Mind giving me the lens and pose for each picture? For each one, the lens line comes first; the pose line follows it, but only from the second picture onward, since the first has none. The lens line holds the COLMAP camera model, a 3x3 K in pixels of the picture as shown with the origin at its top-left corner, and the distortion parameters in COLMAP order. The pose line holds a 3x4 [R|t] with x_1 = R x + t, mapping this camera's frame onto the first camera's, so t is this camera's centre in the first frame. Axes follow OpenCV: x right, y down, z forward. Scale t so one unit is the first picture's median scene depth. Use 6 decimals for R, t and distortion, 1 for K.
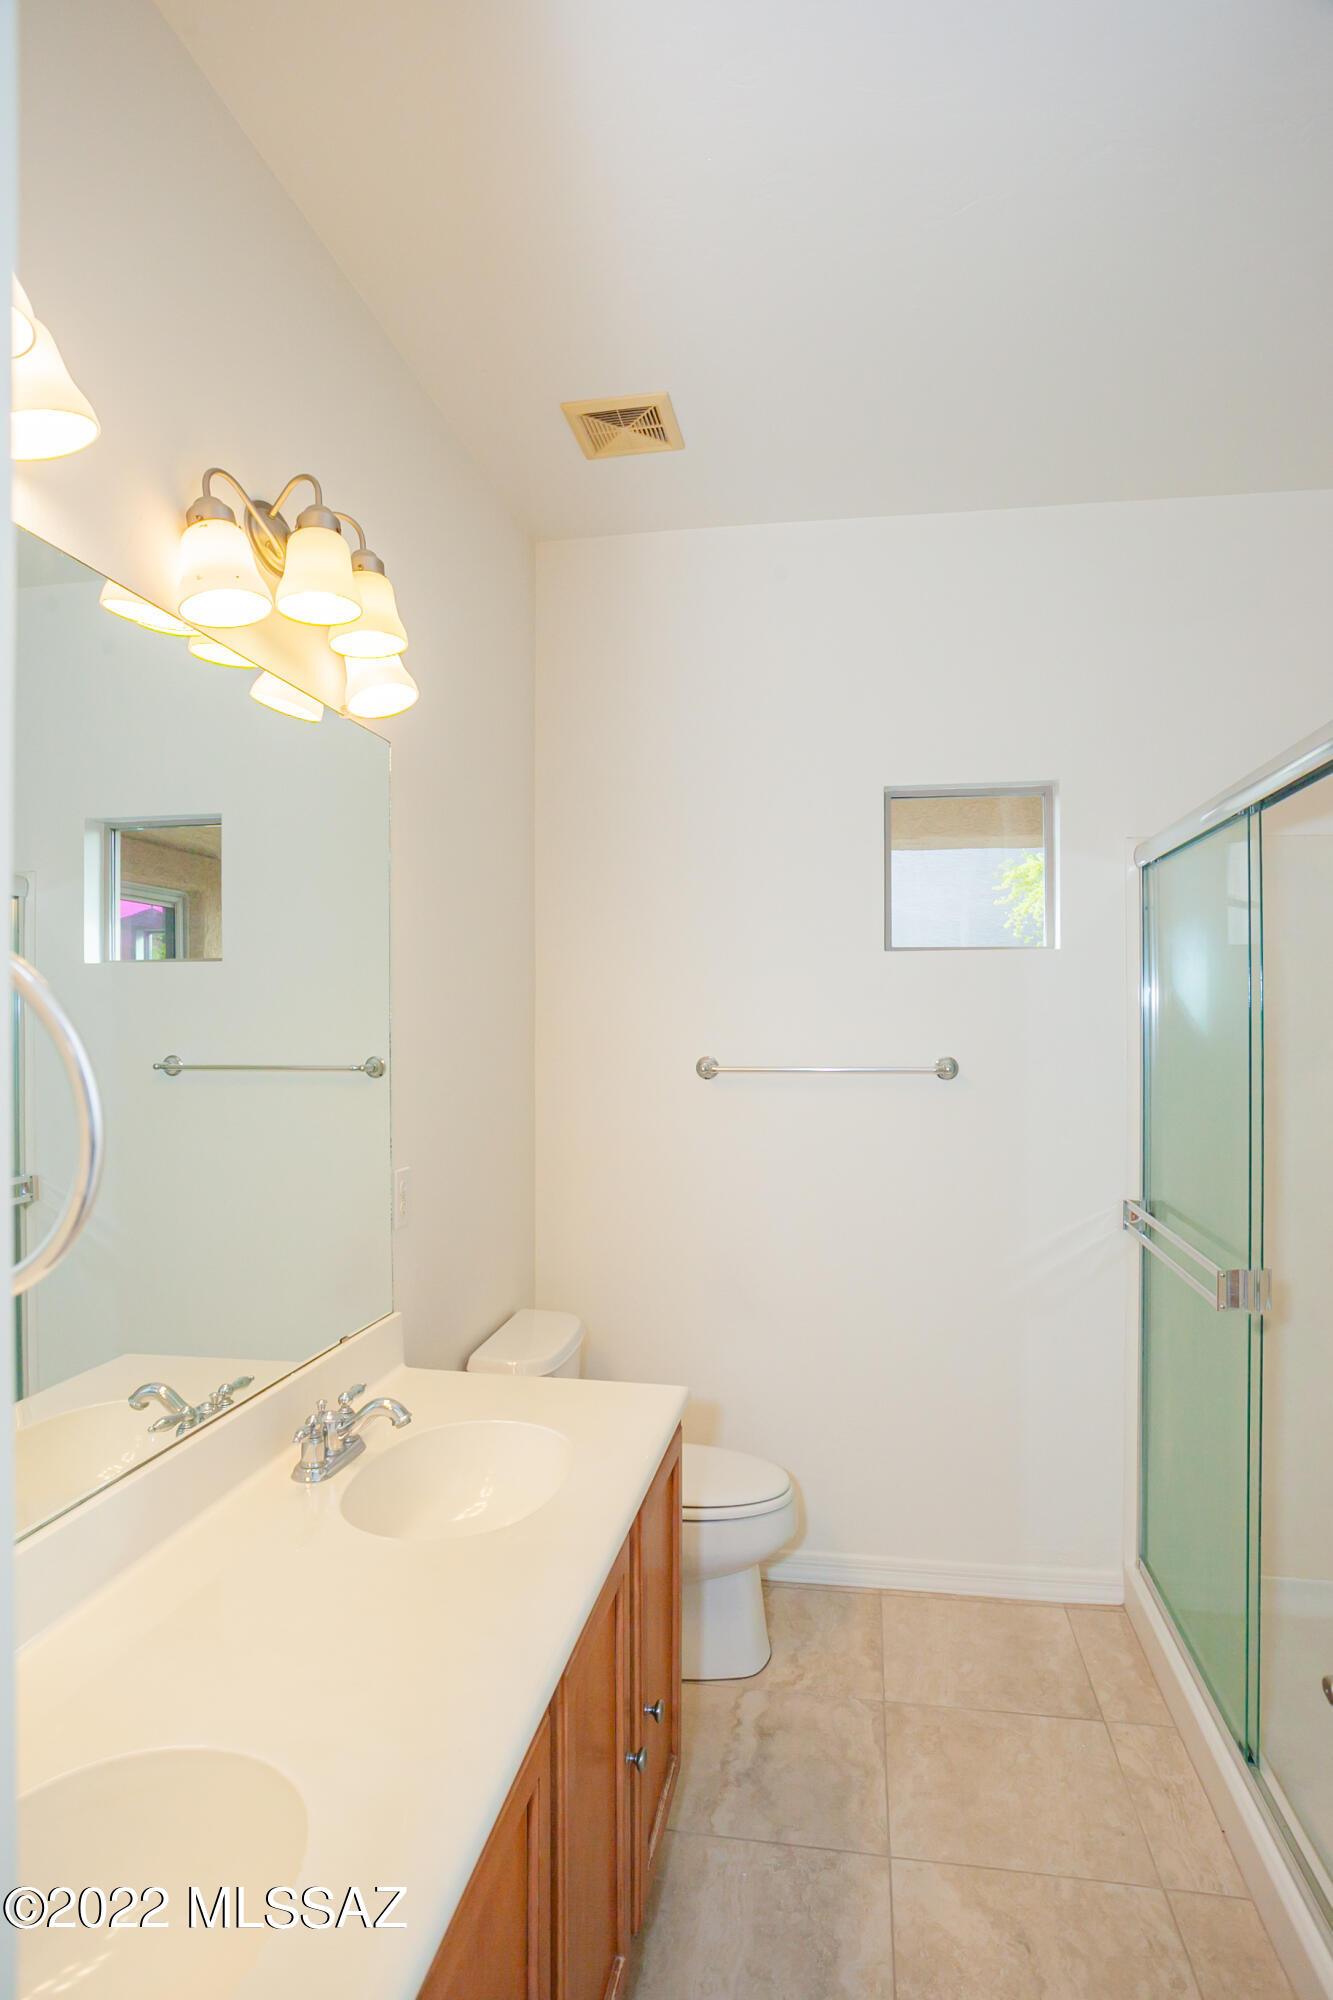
lens RADIAL K [[1149.5, 0, 664.7], [0, 1149.5, 1012.6], [0, 0, 1]] dist [-0.024430, 0.037757]
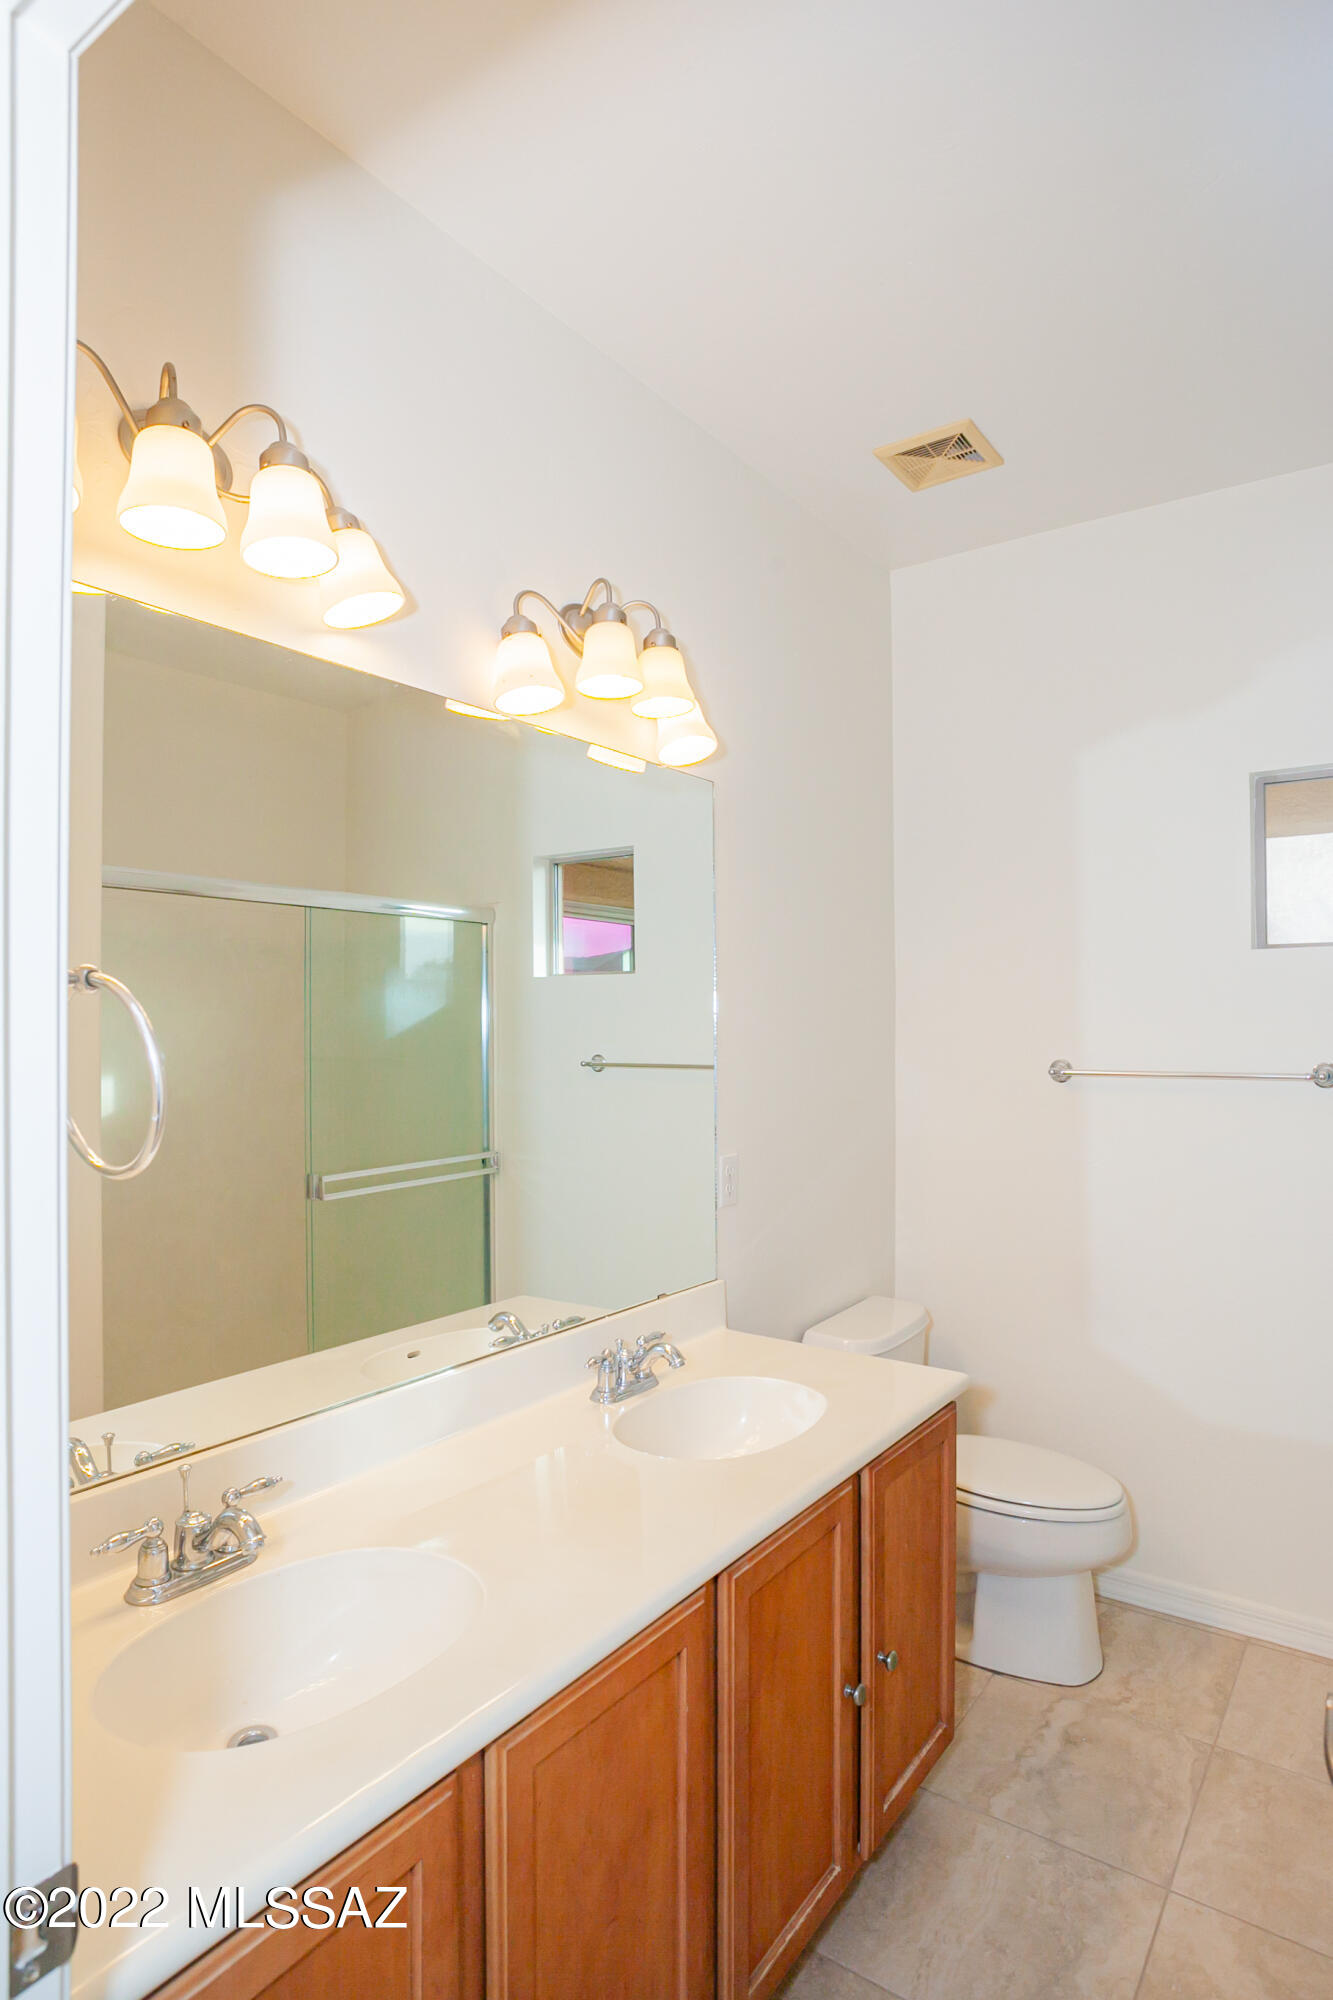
lens RADIAL K [[1143.4, 0, 666.6], [0, 1143.4, 1005.6], [0, 0, 1]] dist [-0.004560, 0.035993]
pose [[0.909699, -0.009393, -0.415161, 0.193224], [0.005851, 0.999935, -0.009803, -0.001050], [0.415226, 0.006488, 0.909695, -0.060530]]
